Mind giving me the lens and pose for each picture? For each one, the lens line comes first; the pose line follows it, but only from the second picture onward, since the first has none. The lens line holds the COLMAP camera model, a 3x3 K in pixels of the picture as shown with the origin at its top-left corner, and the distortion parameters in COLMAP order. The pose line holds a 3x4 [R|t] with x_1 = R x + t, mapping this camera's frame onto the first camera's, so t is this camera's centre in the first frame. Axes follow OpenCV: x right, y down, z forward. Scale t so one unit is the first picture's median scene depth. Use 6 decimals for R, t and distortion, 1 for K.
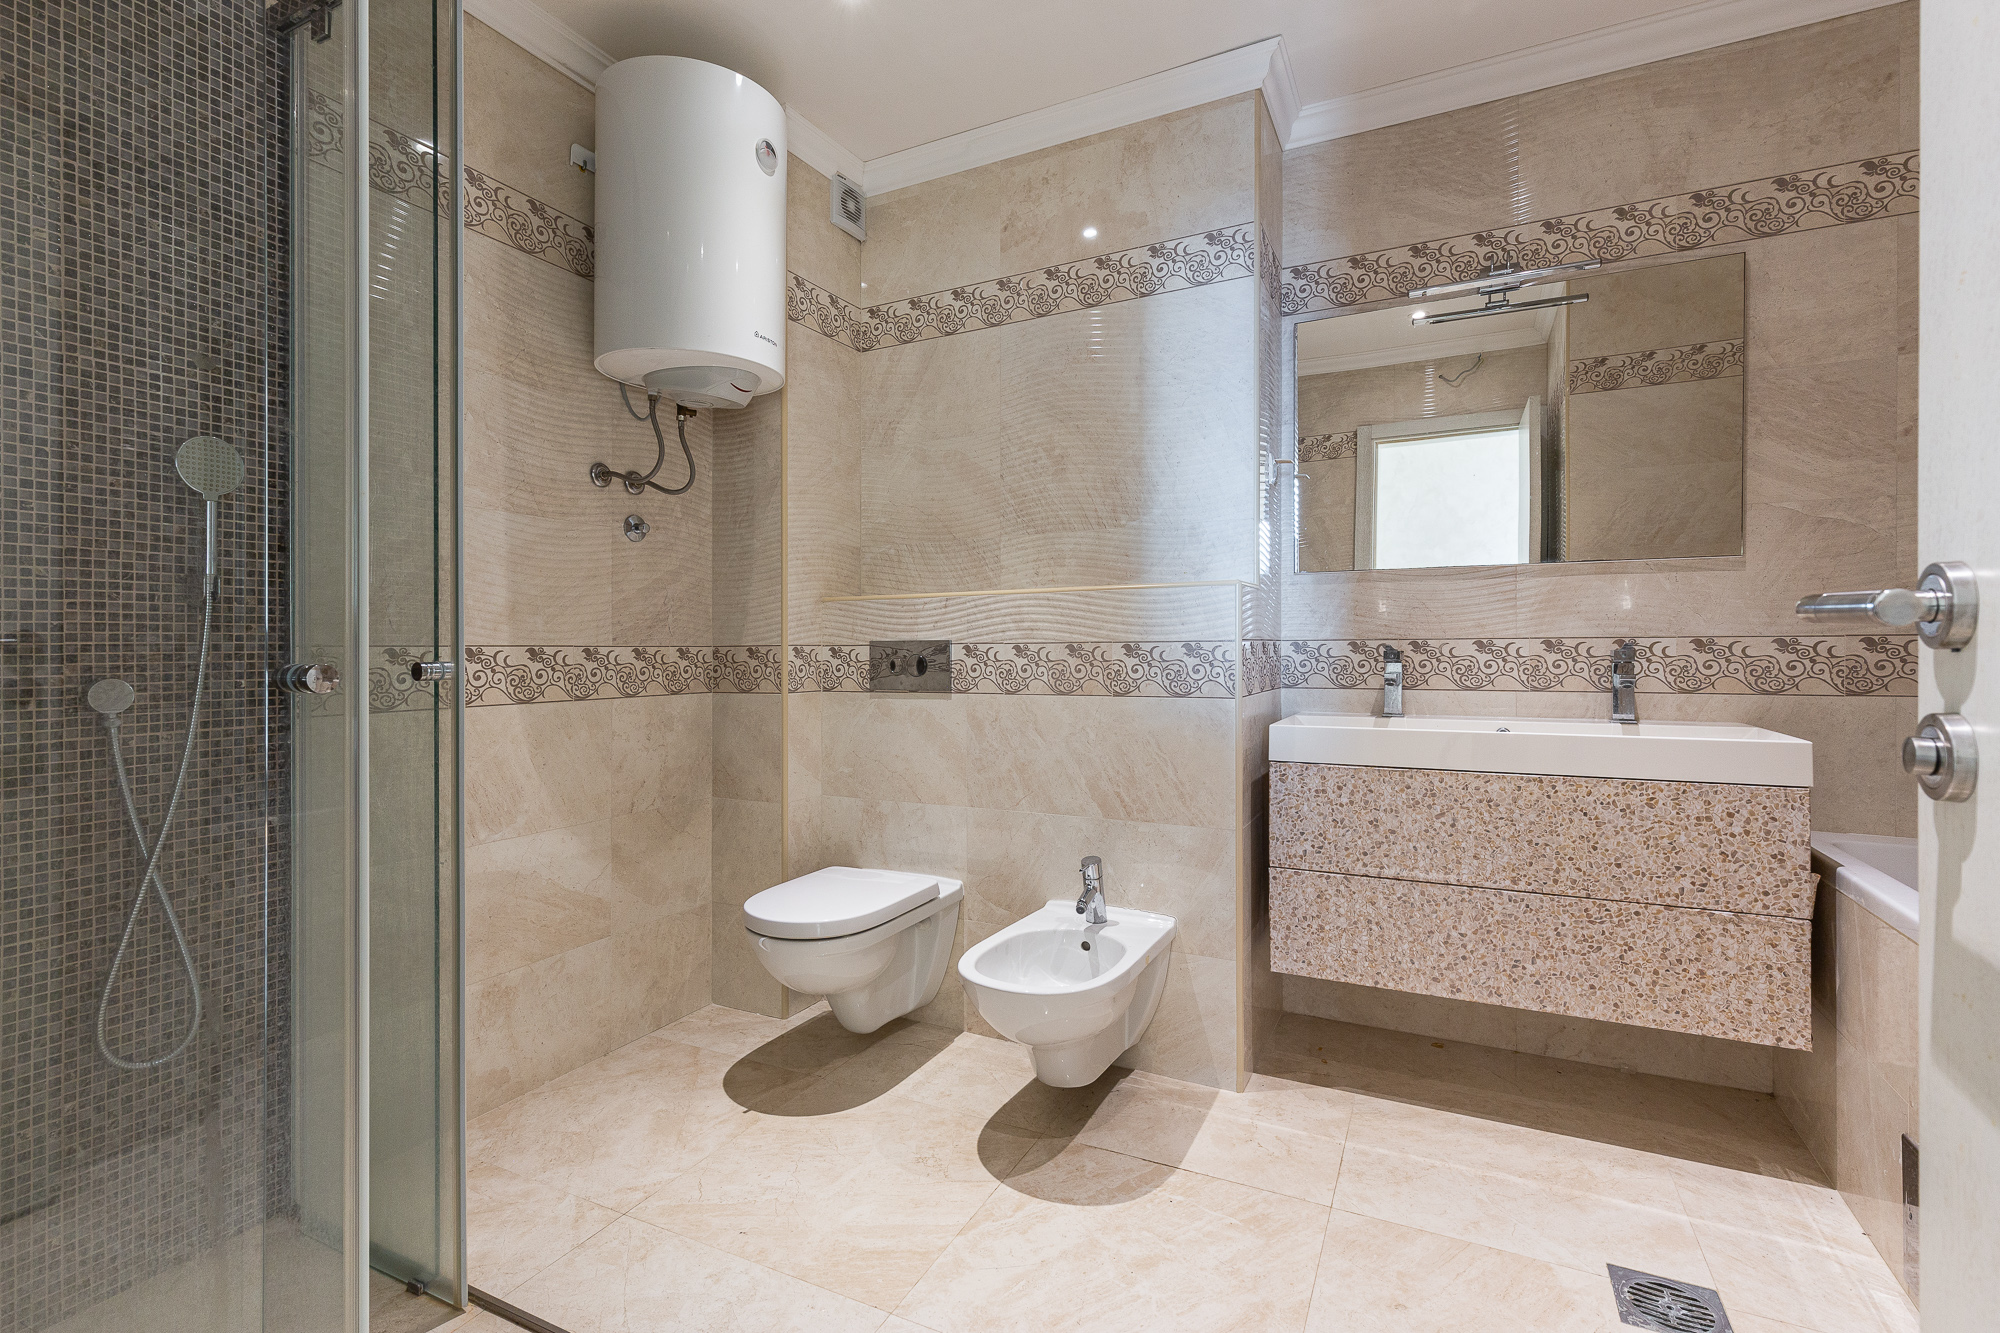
lens RADIAL K [[909.4, 0, 1001.9], [0, 909.4, 653.6], [0, 0, 1]] dist [0.009596, -0.001577]
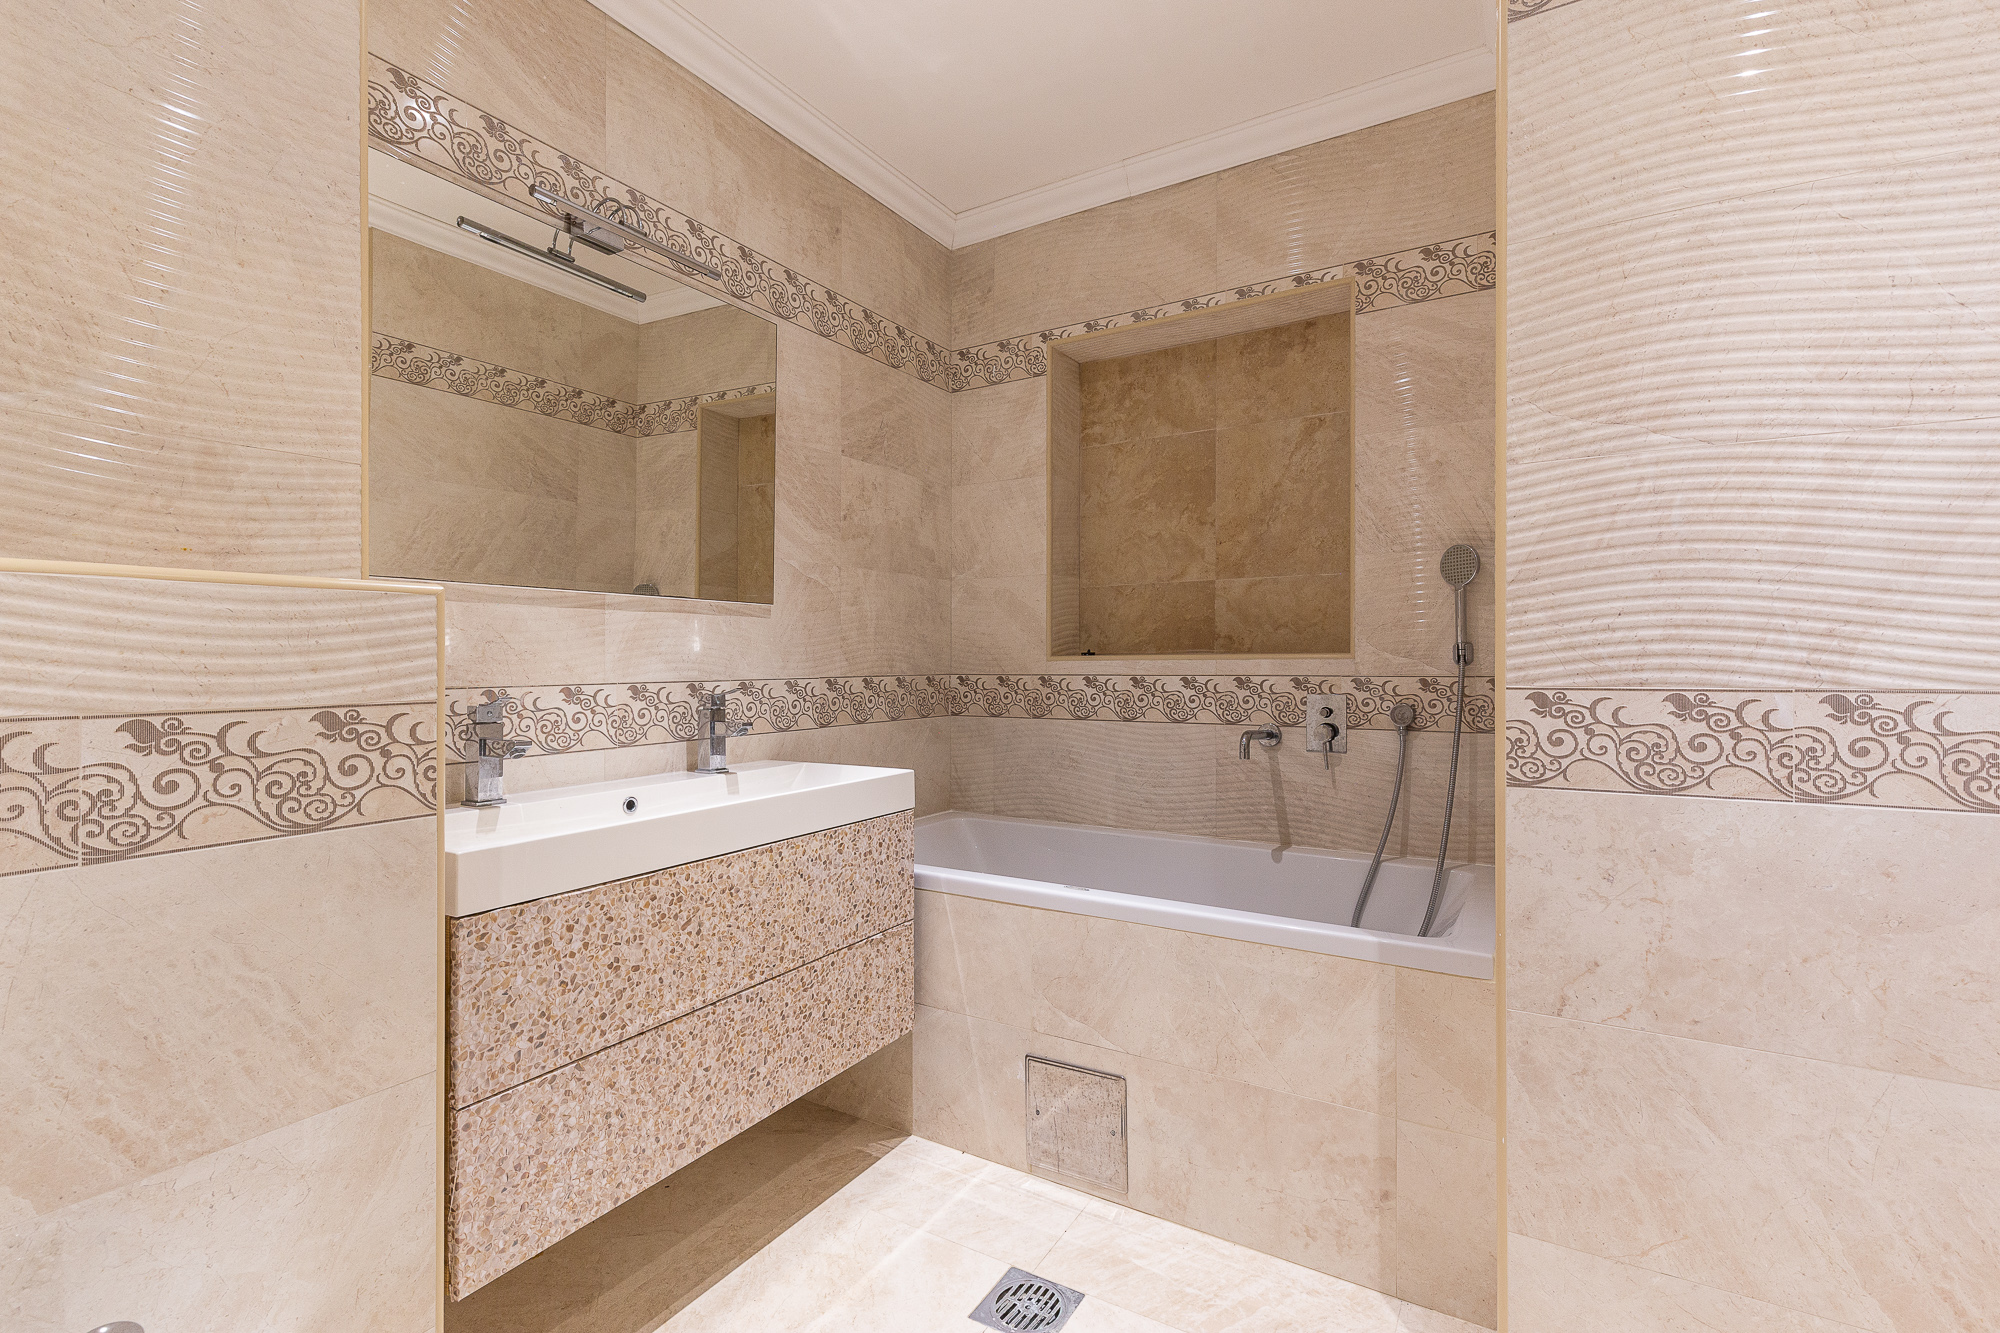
lens RADIAL K [[909.4, 0, 998.8], [0, 909.4, 666.1], [0, 0, 1]] dist [0.009596, -0.001577]
pose [[0.066008, -0.001310, 0.997818, -0.222868], [0.011370, 0.999935, 0.000561, -0.029387], [-0.997754, 0.011308, 0.066019, 0.606679]]
